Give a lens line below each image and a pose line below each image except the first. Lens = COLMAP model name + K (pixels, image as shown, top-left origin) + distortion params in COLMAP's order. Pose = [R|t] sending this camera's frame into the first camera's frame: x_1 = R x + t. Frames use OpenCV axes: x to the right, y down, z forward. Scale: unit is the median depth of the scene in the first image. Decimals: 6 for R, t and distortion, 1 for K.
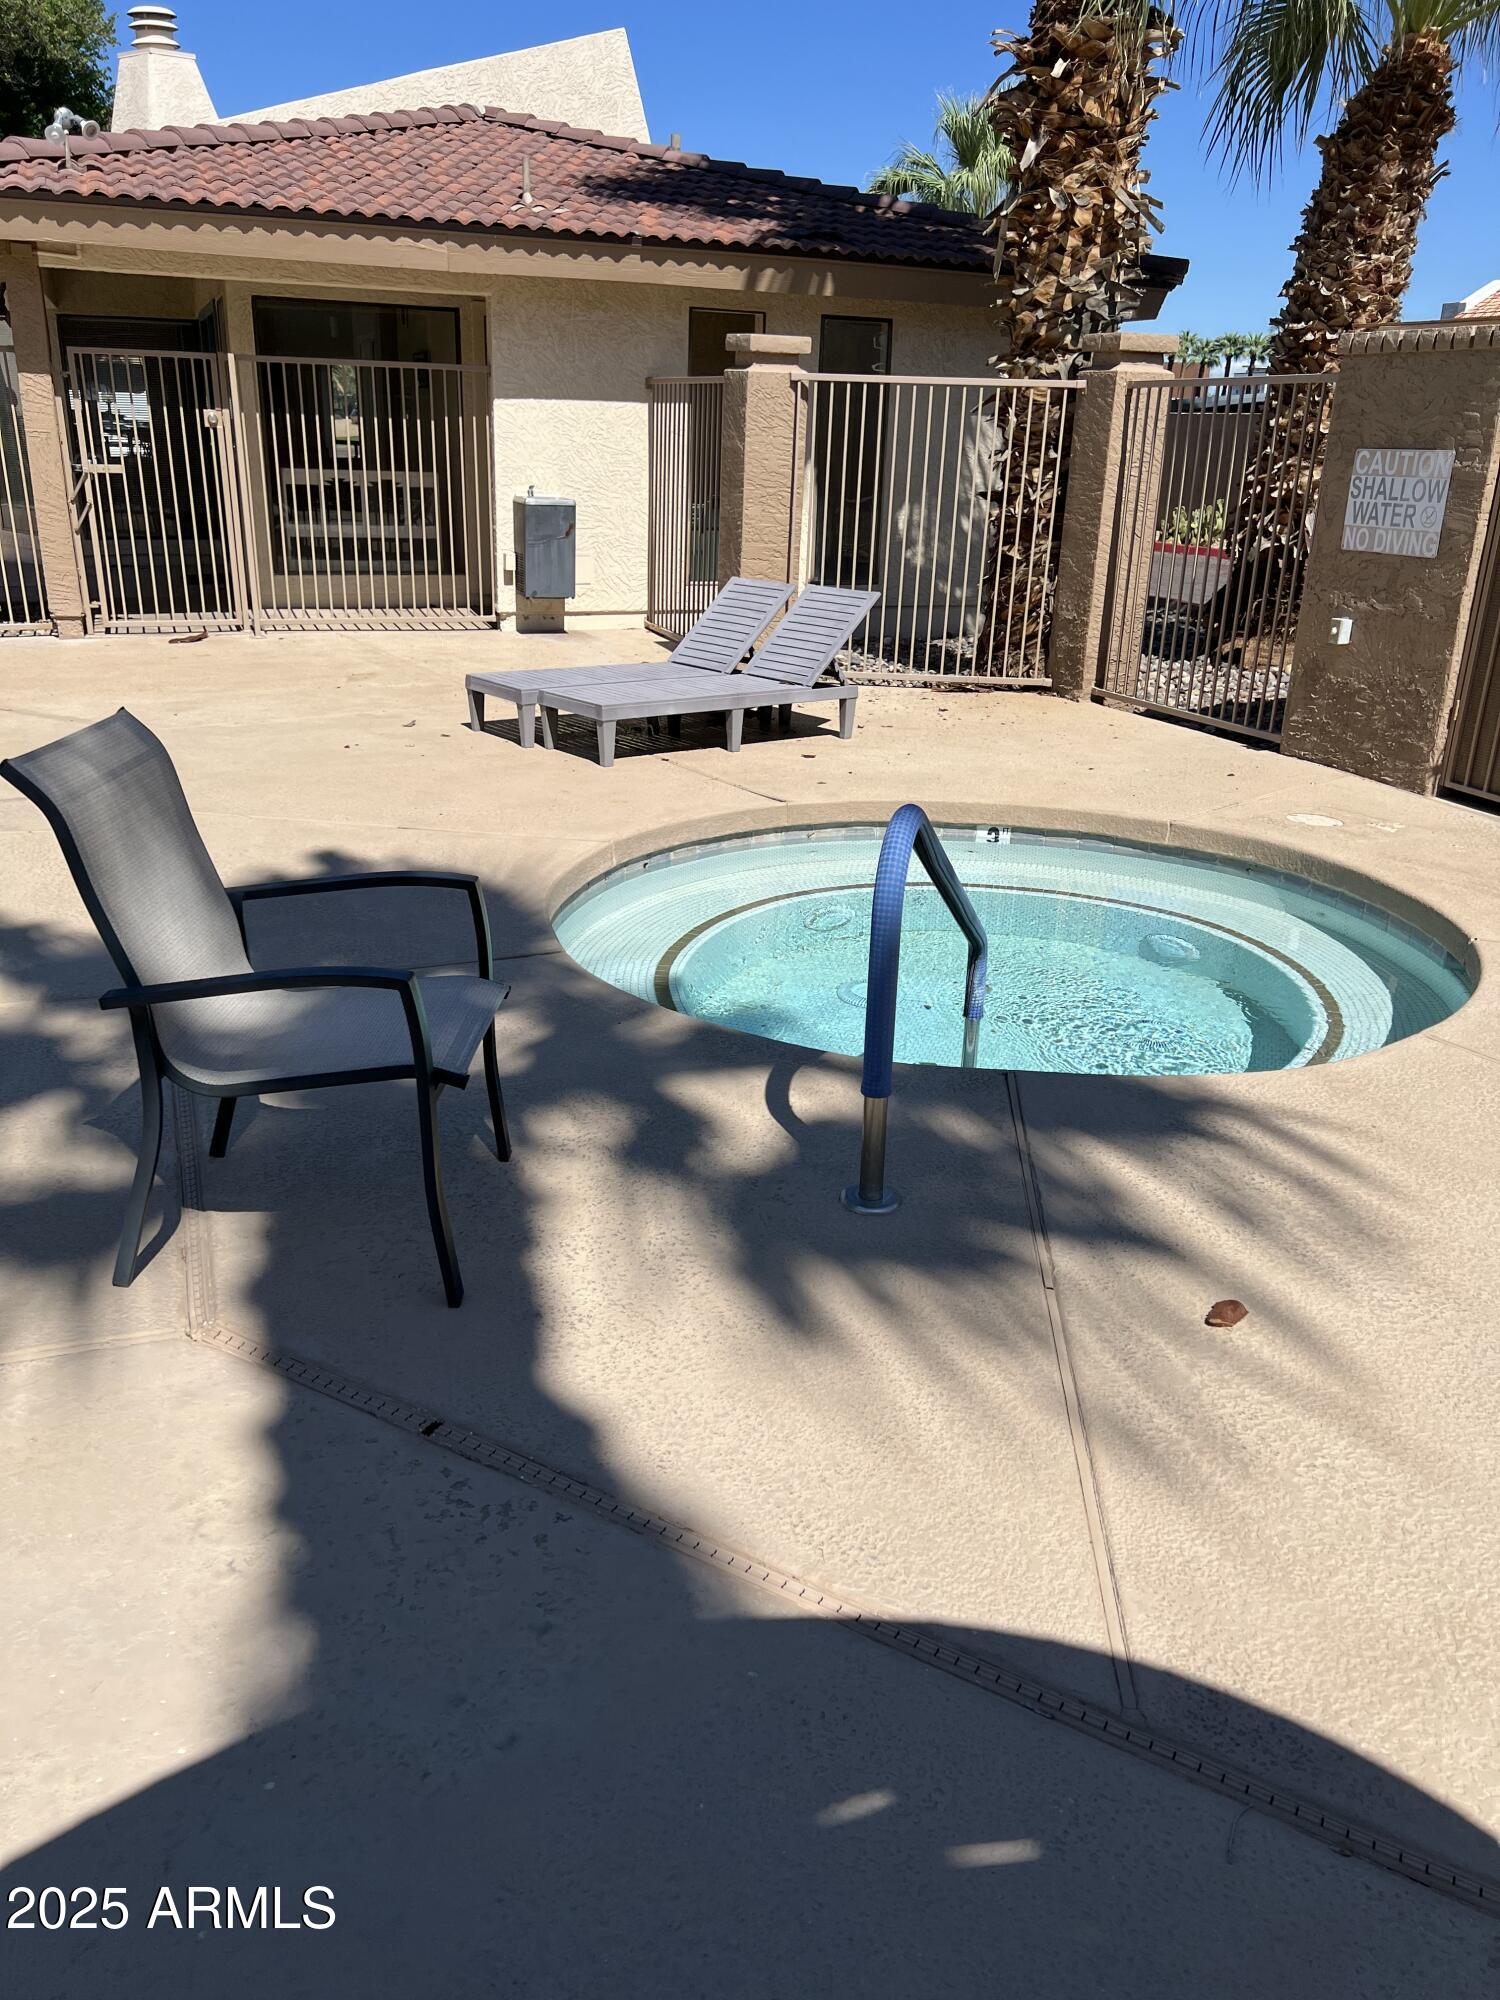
lens RADIAL K [[1510.6, 0, 746.6], [0, 1510.6, 1003.3], [0, 0, 1]] dist [0.055265, -0.061567]
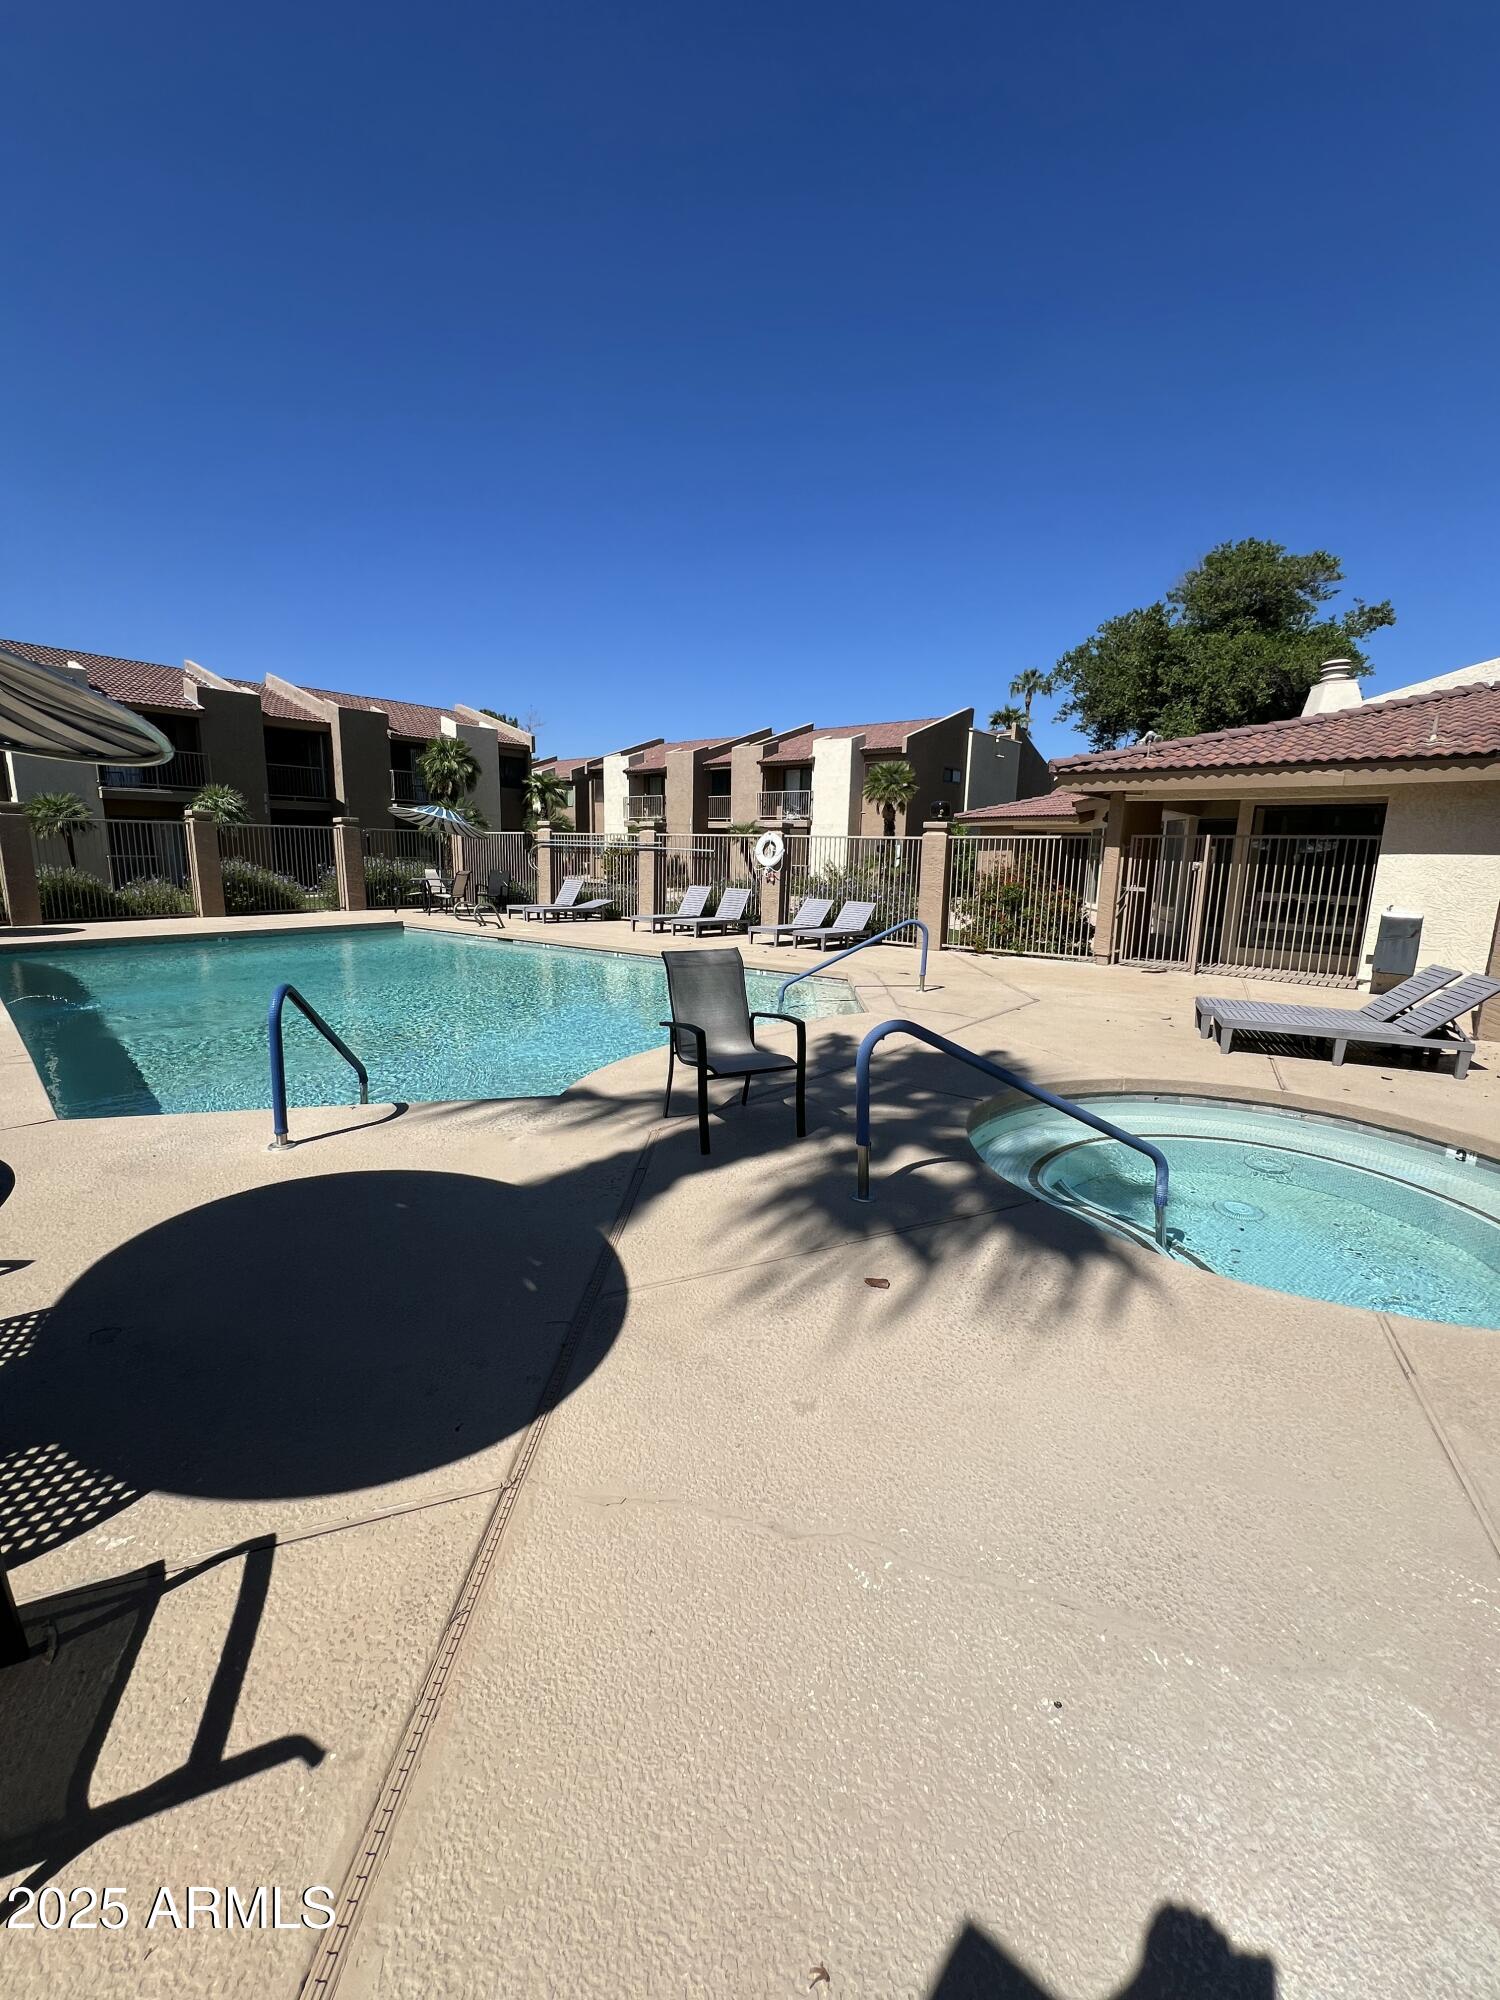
lens RADIAL K [[801.7, 0, 751.4], [0, 801.7, 994.6], [0, 0, 1]] dist [0.001589, 0.000137]
pose [[0.481991, 0.137133, -0.865378, 0.450277], [-0.318321, 0.947595, -0.027134, -0.027800], [0.816307, 0.288547, 0.500384, 0.103401]]
